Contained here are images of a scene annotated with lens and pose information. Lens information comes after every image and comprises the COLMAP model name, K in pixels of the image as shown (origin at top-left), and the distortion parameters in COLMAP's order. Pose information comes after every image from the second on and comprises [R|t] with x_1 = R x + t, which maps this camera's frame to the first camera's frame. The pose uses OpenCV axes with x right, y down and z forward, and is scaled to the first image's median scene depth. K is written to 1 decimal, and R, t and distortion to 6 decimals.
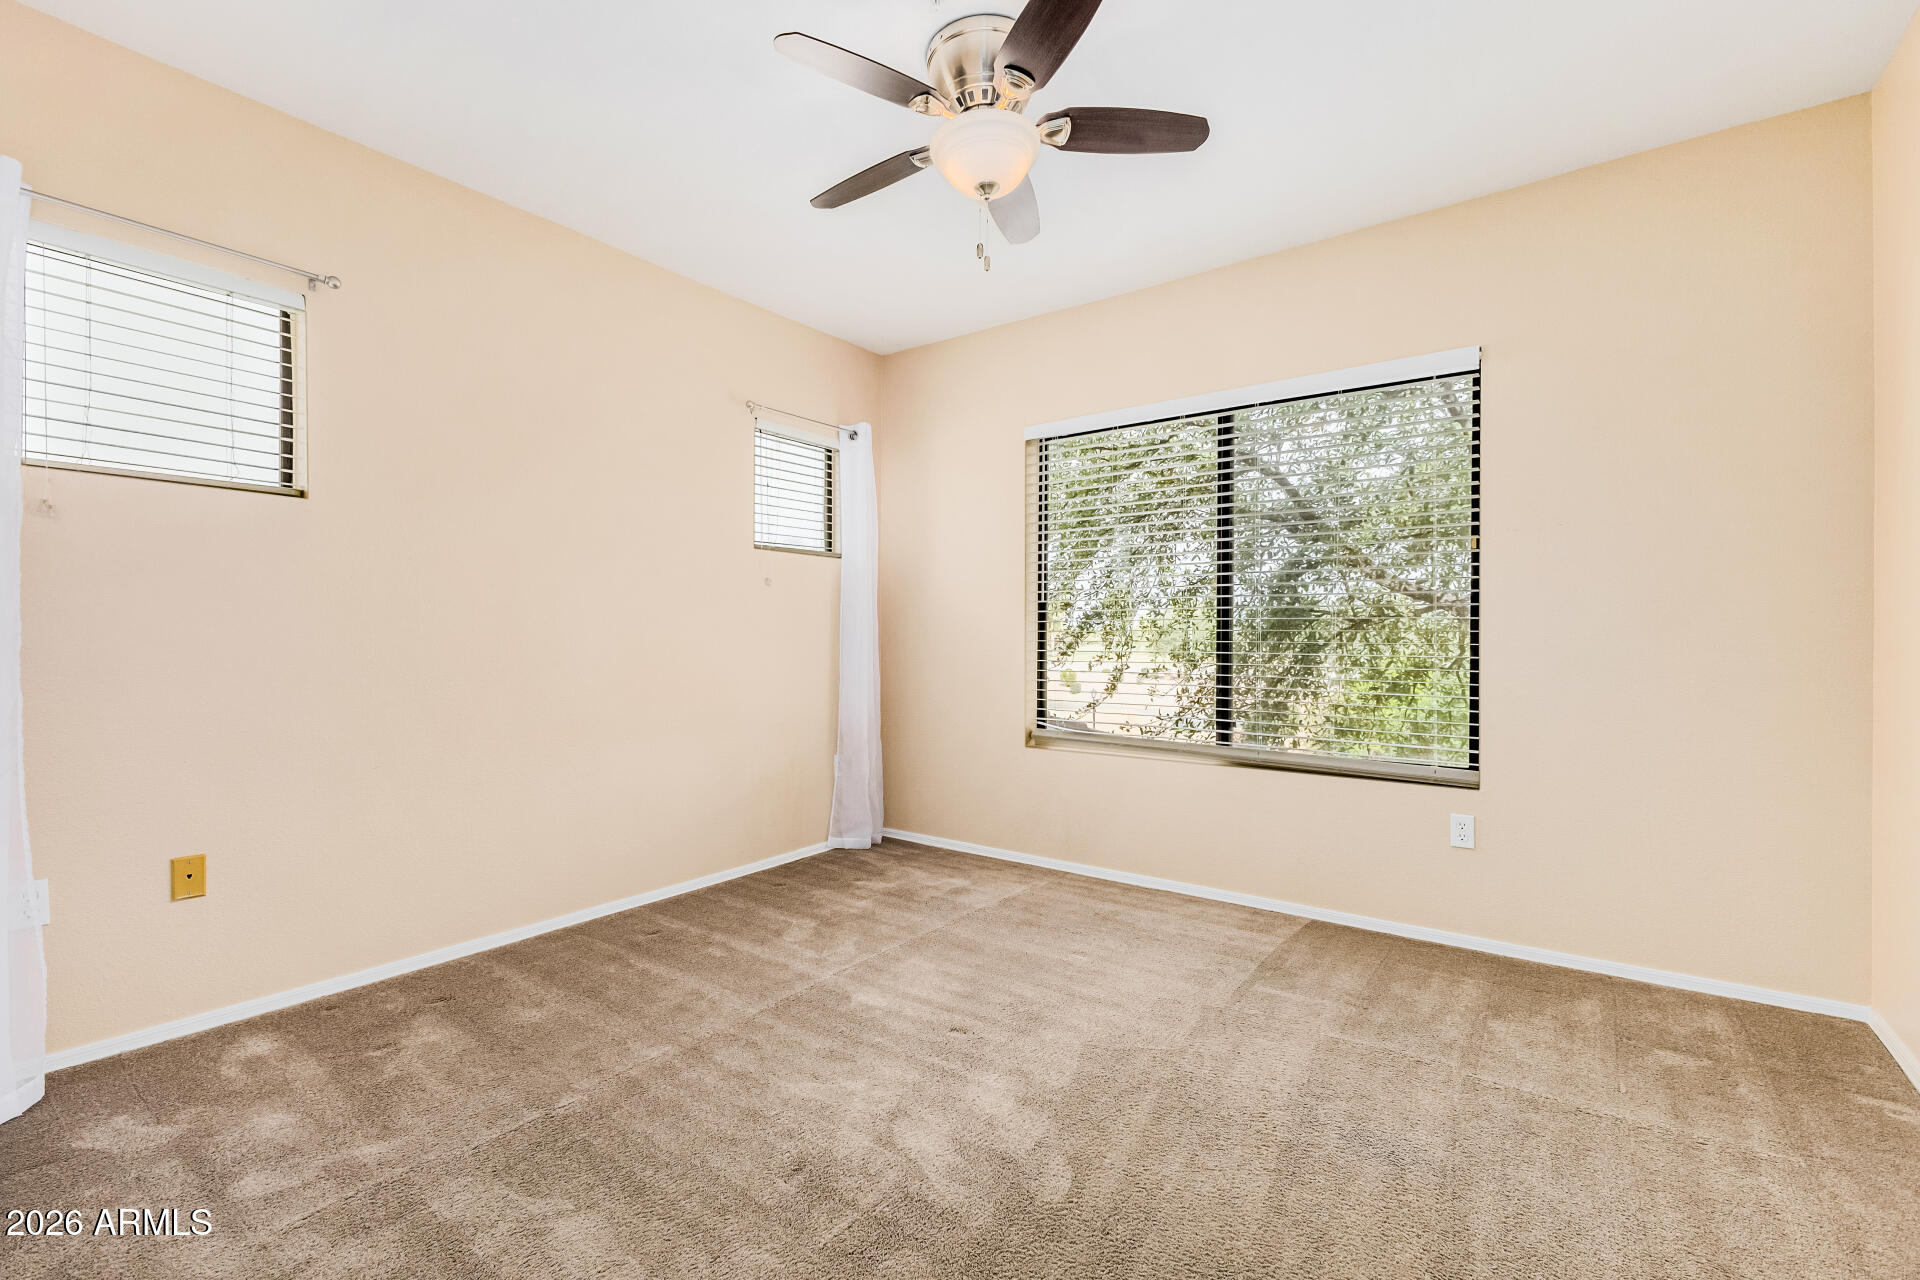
lens RADIAL K [[835.8, 0, 957.2], [0, 835.8, 639.9], [0, 0, 1]] dist [0.010613, -0.000424]
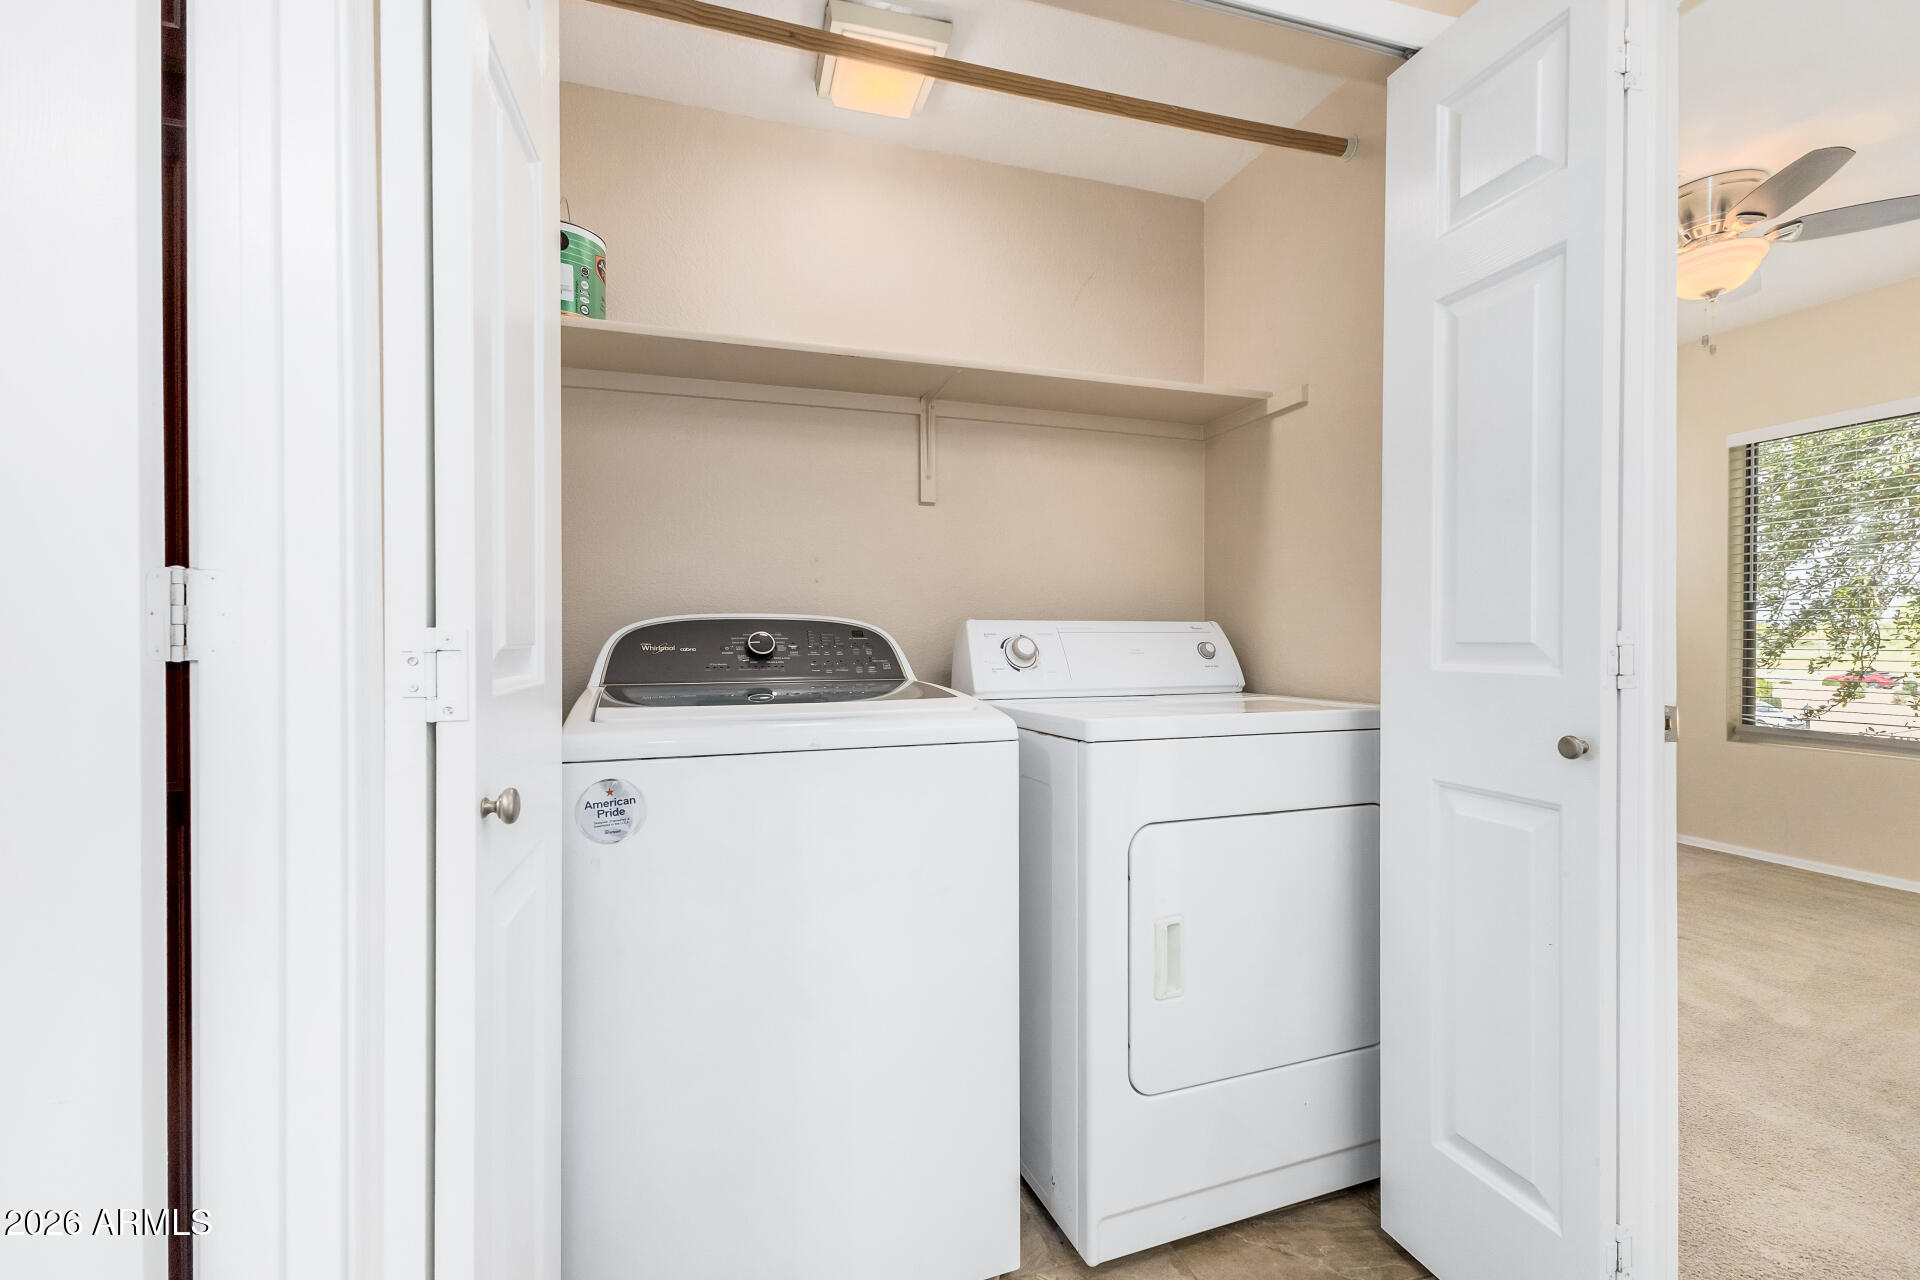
lens RADIAL K [[835.8, 0, 962.6], [0, 835.8, 638.2], [0, 0, 1]] dist [0.010613, -0.000424]
pose [[0.812247, 0.001227, -0.583312, -0.048844], [-0.001044, 0.999999, 0.000650, -0.000067], [0.583312, 0.000081, 0.812248, -0.251737]]
